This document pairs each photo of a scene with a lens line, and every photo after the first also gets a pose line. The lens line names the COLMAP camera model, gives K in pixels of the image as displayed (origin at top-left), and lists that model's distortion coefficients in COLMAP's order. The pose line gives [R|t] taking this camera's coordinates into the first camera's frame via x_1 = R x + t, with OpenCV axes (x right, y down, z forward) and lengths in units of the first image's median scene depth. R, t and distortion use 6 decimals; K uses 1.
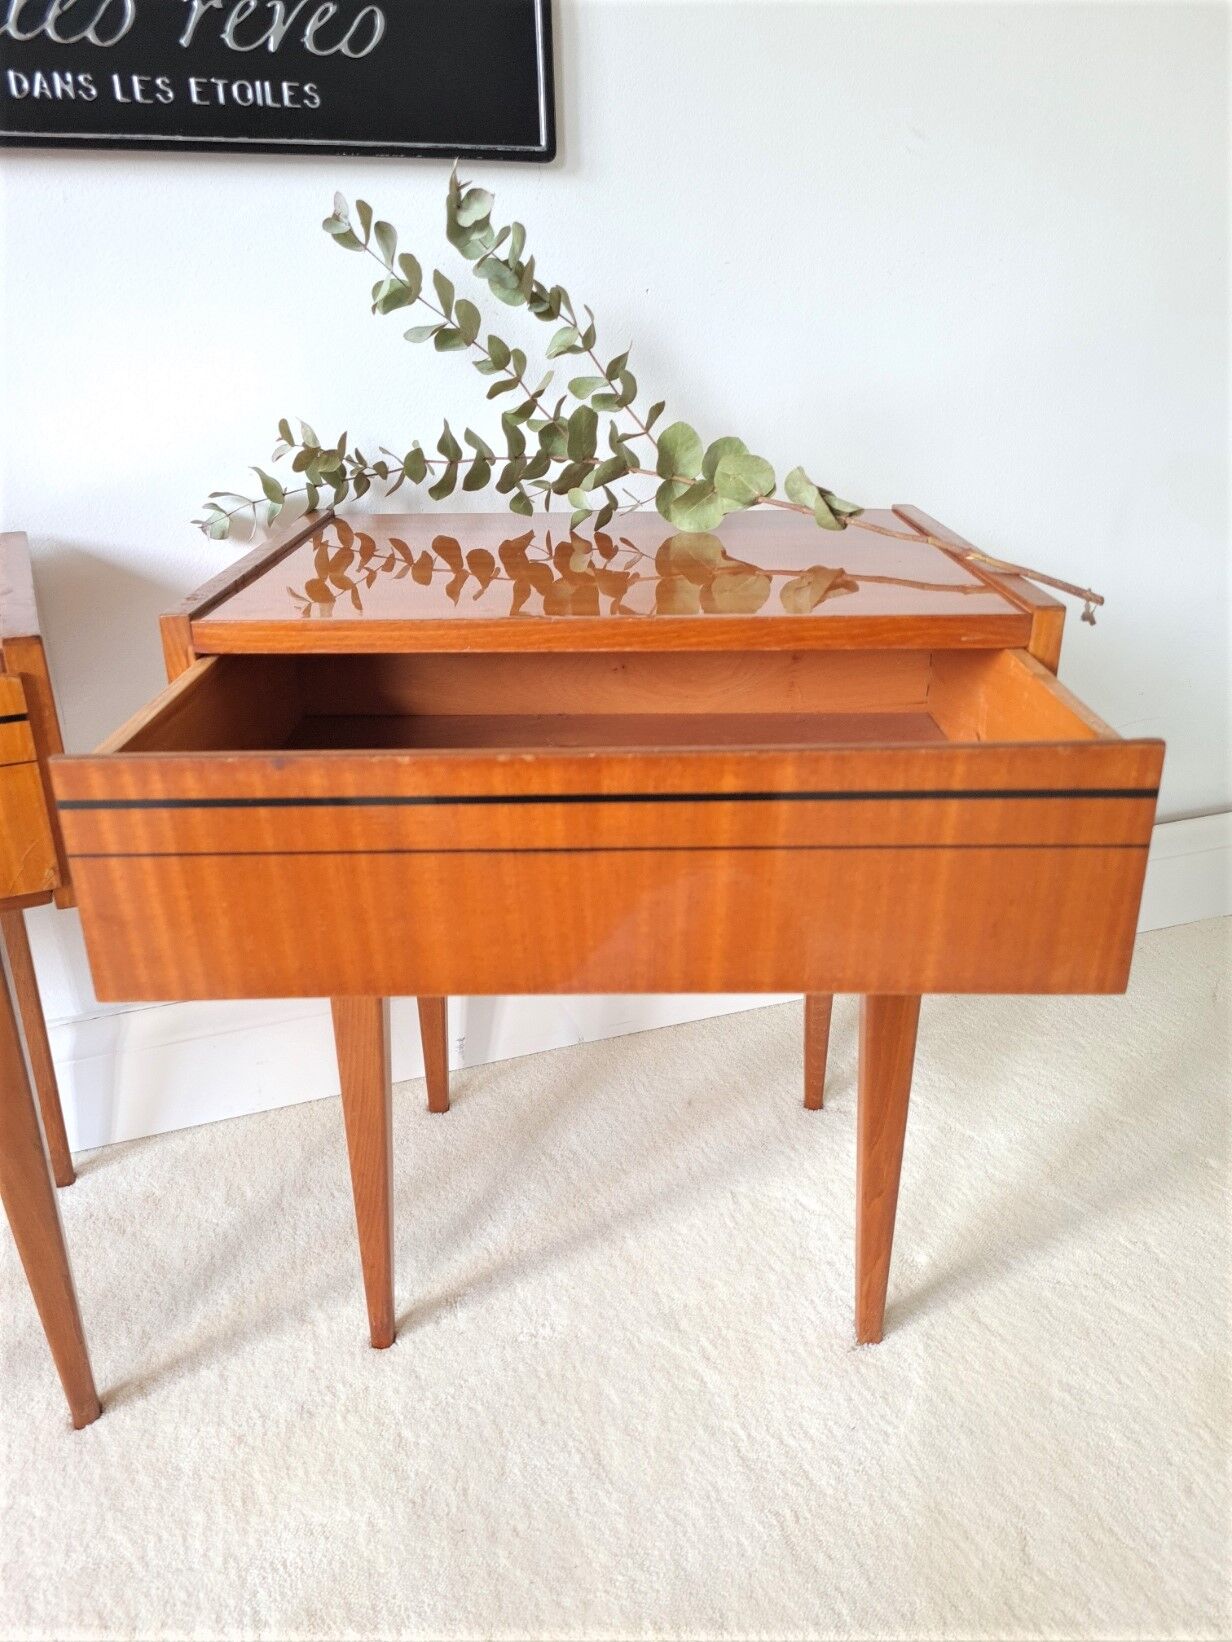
lens RADIAL K [[1234.7, 0, 612.2], [0, 1234.7, 803.4], [0, 0, 1]] dist [0.076277, -0.064852]
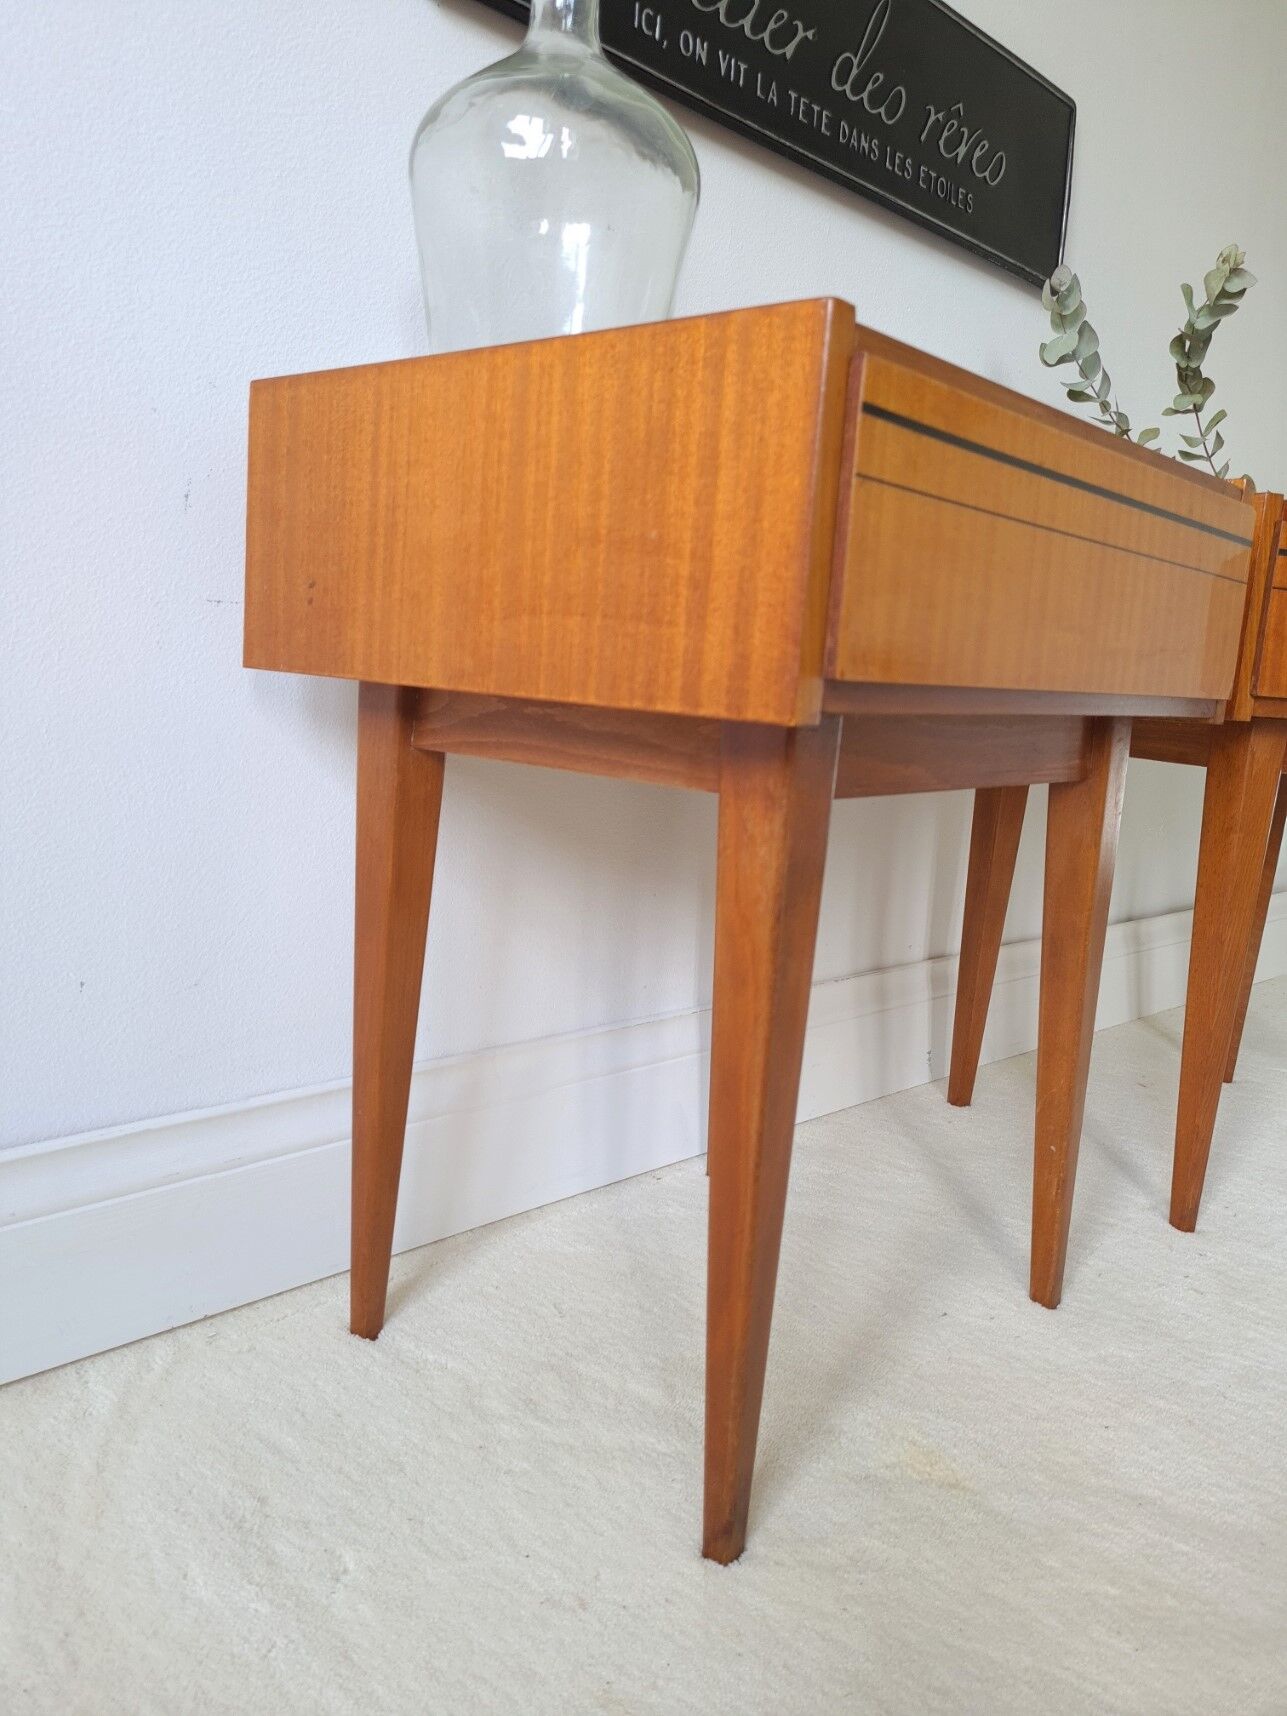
lens RADIAL K [[1284.8, 0, 638.1], [0, 1284.8, 831.4], [0, 0, 1]] dist [0.036262, 0.000484]
pose [[0.911325, 0.023270, 0.411030, -1.080380], [0.072293, 0.973842, -0.215421, 0.306950], [-0.405291, 0.226033, 0.885804, 0.134318]]
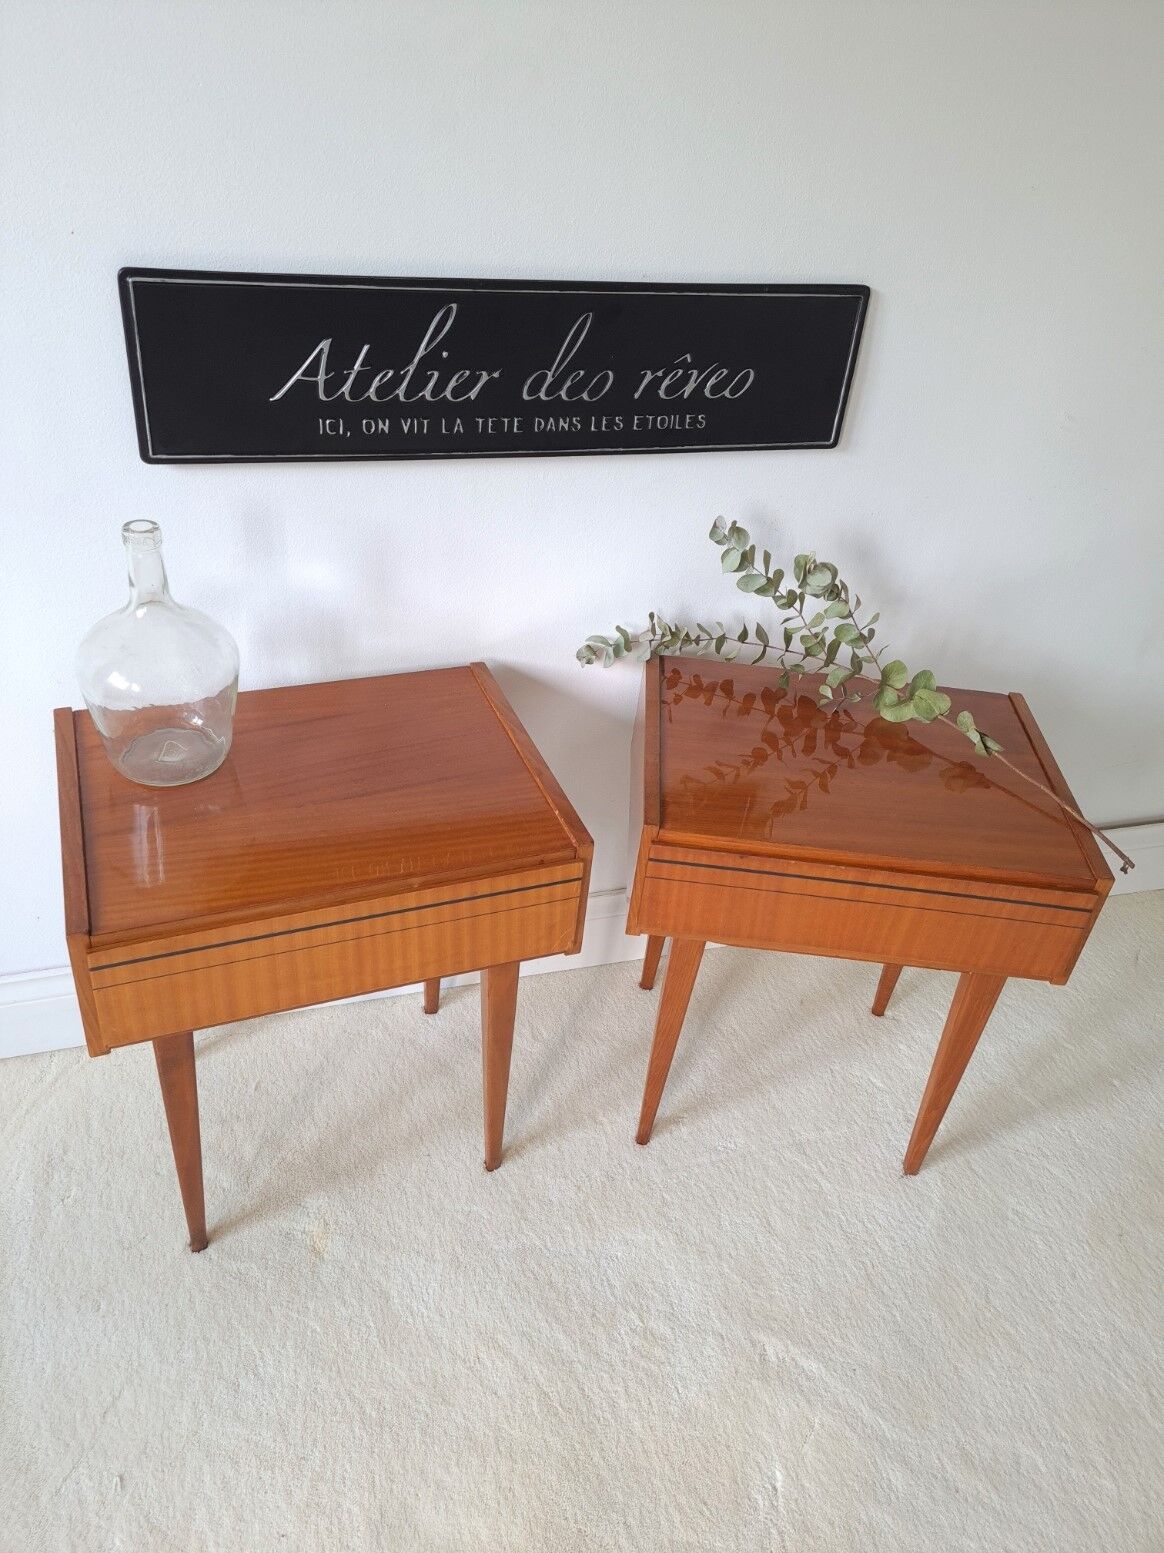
lens RADIAL K [[1167.7, 0, 585.6], [0, 1167.7, 756.3], [0, 0, 1]] dist [0.076277, -0.064852]
pose [[0.992355, 0.121313, 0.022668, -0.373685], [-0.123350, 0.969106, 0.213583, -0.462789], [0.003943, -0.214746, 0.976662, -0.542464]]
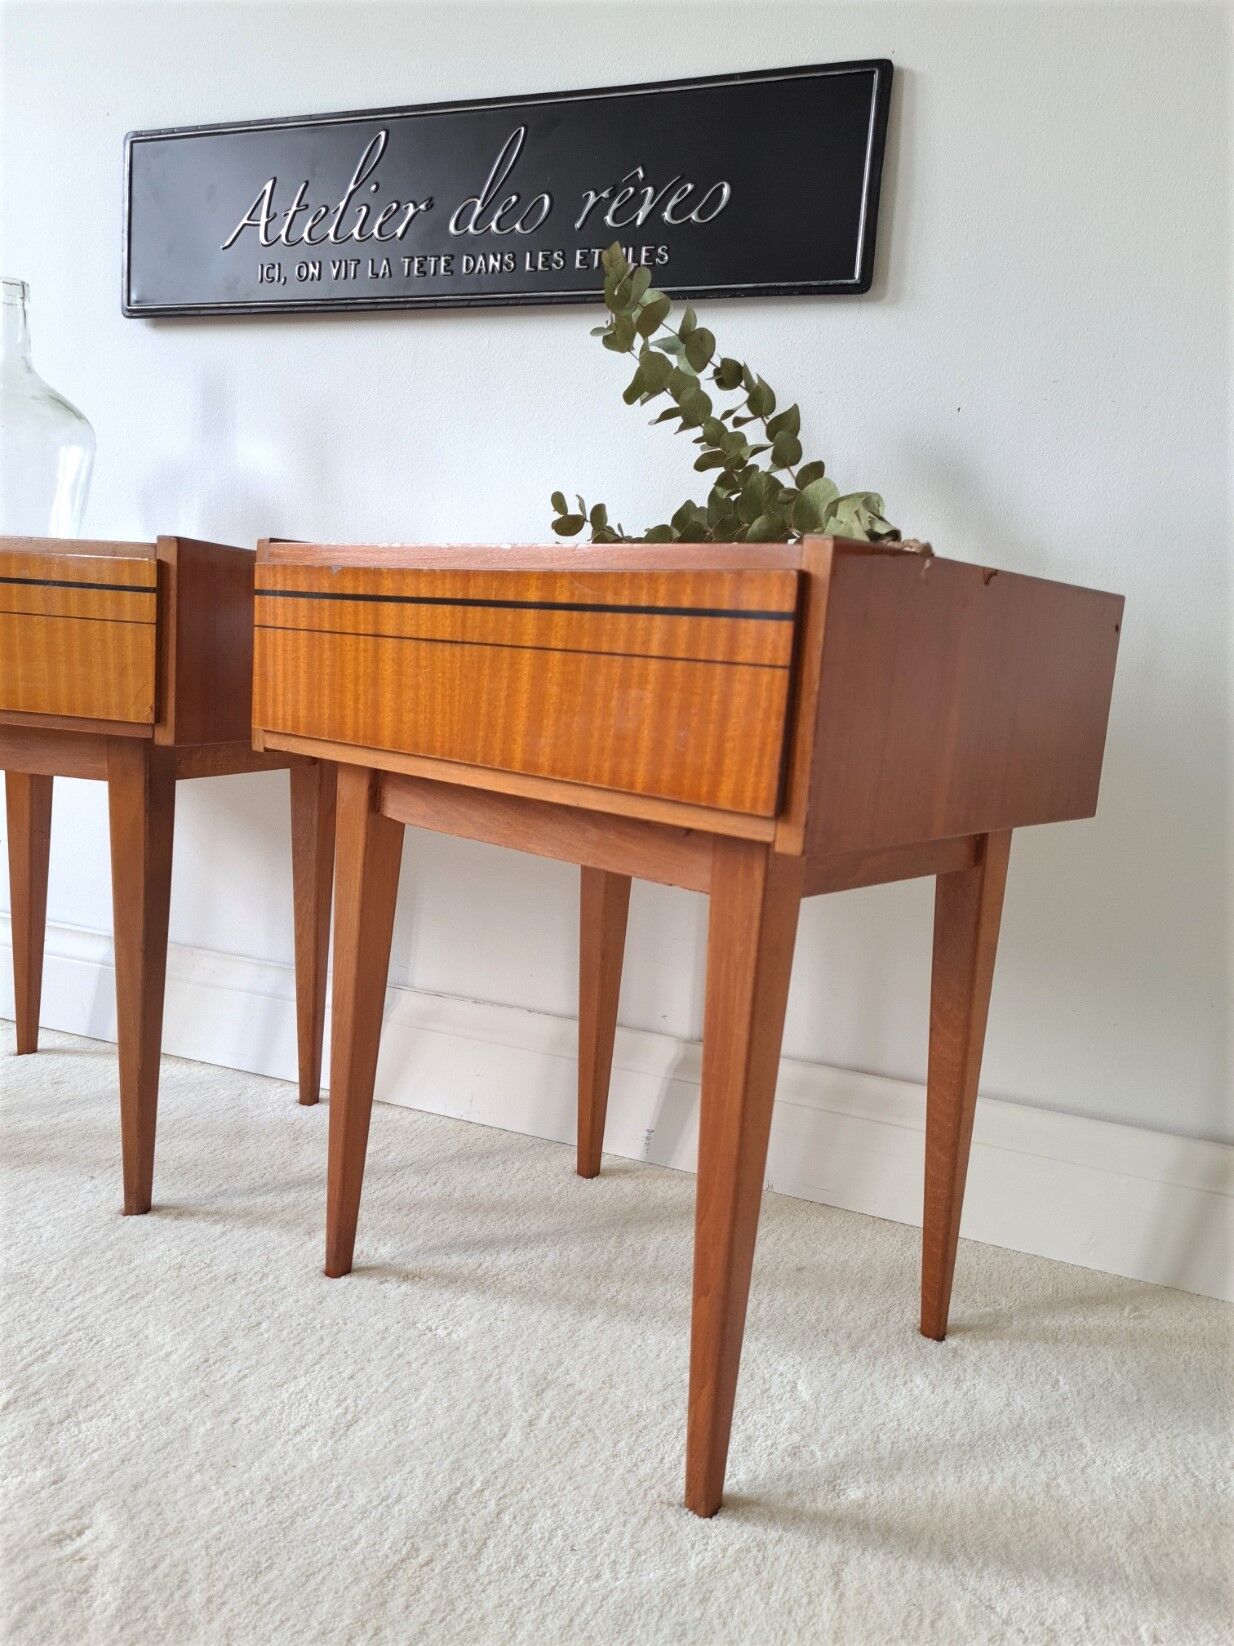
lens RADIAL K [[1237.7, 0, 609.4], [0, 1237.7, 819.3], [0, 0, 1]] dist [0.076277, -0.064852]
pose [[0.741923, 0.154257, -0.652499, 0.622991], [-0.319511, 0.936912, -0.141804, 0.149427], [0.589460, 0.313688, 0.744404, 0.234536]]
